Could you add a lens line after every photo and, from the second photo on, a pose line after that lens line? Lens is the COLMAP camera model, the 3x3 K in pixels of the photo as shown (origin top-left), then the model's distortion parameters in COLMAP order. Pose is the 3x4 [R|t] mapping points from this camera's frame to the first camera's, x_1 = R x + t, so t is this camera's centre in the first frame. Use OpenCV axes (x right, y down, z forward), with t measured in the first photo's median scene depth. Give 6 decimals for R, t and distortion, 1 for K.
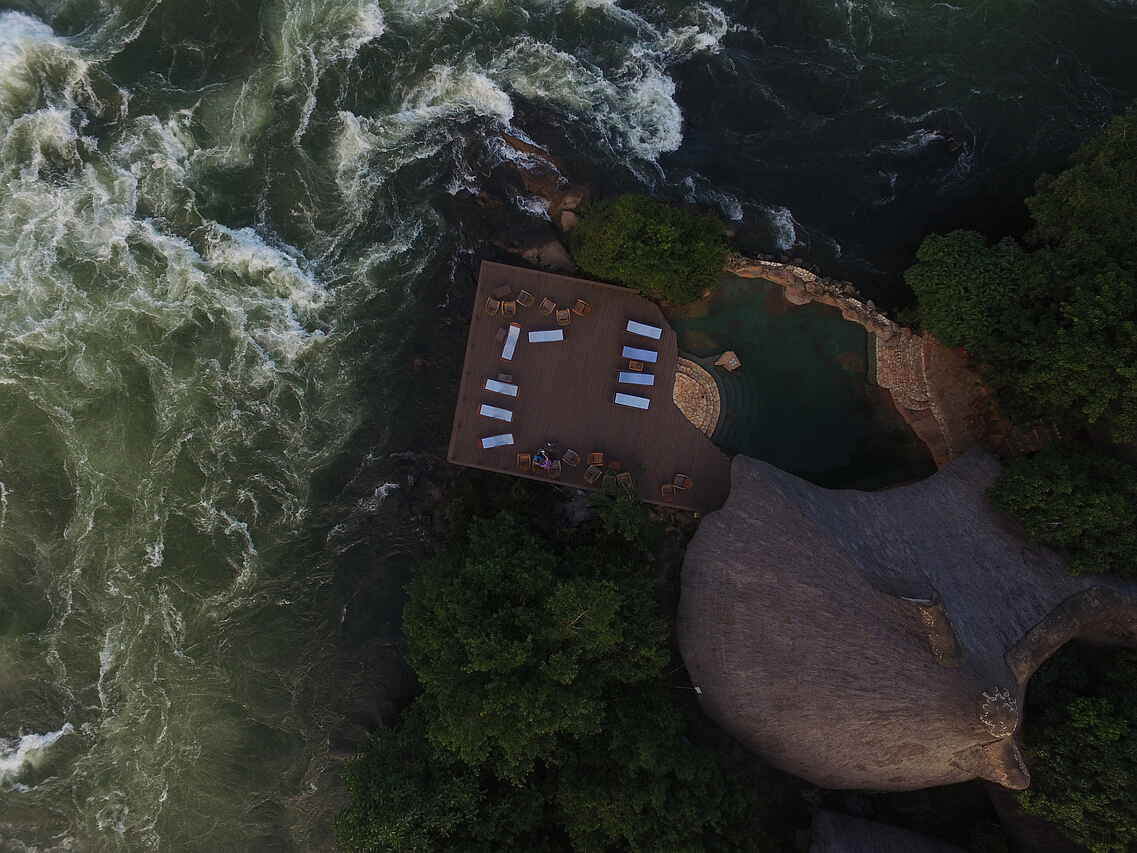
lens RADIAL K [[803.3, 0, 568.2], [0, 803.3, 428.5], [0, 0, 1]] dist [0.013851, 0.002841]
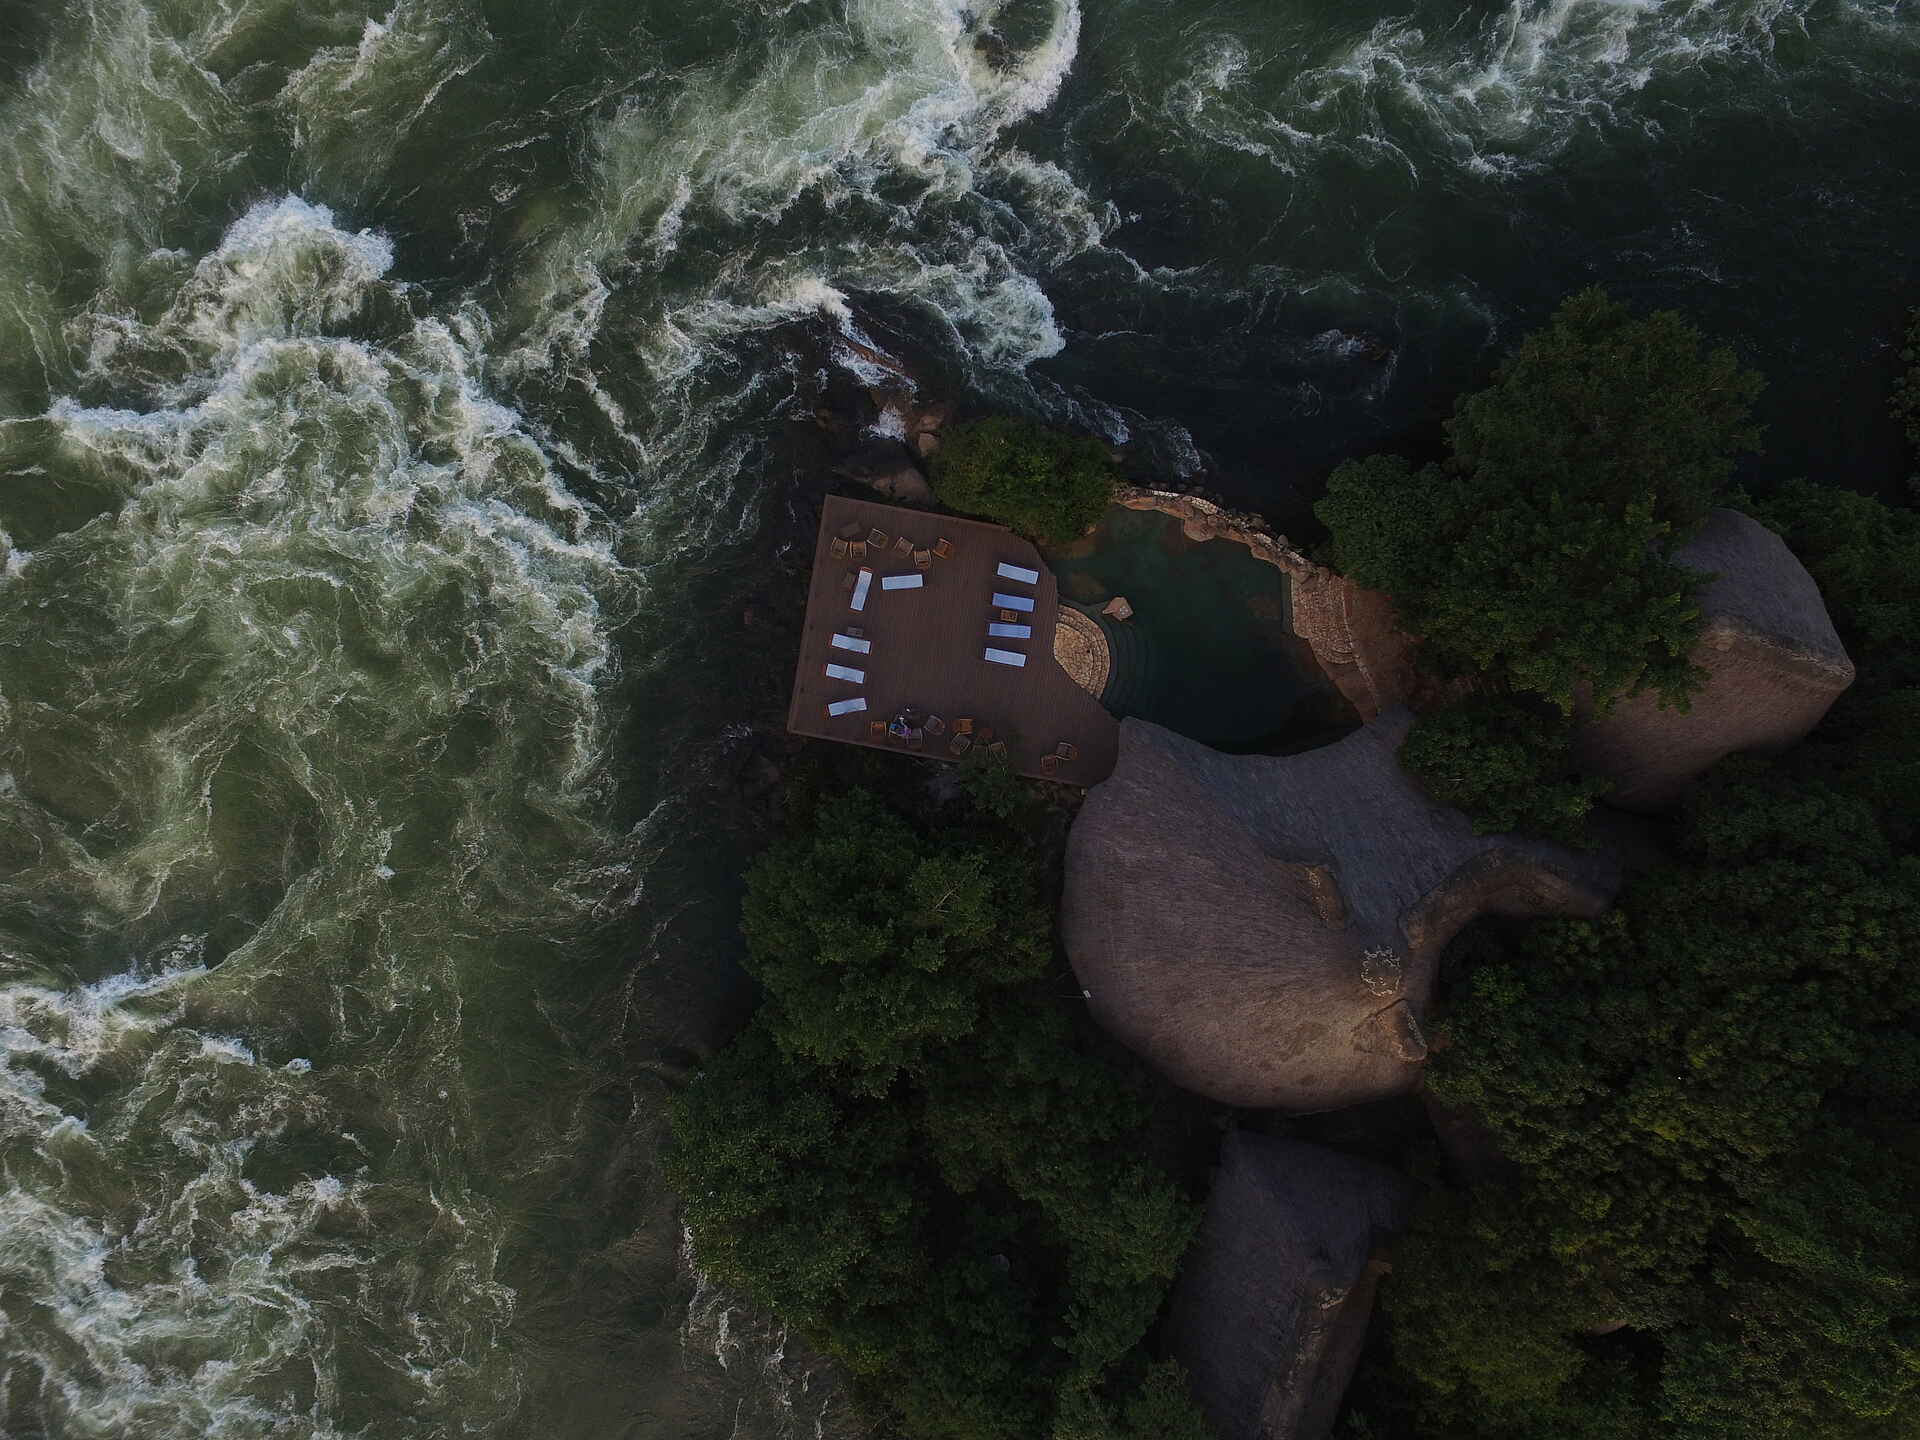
lens RADIAL K [[1356.6, 0, 960.2], [0, 1356.6, 716.1], [0, 0, 1]] dist [0.013851, 0.002841]
pose [[0.999683, -0.014965, 0.020234, 0.002324], [0.015068, 0.999874, -0.004949, 0.035935], [-0.020158, 0.005253, 0.999783, -0.452361]]
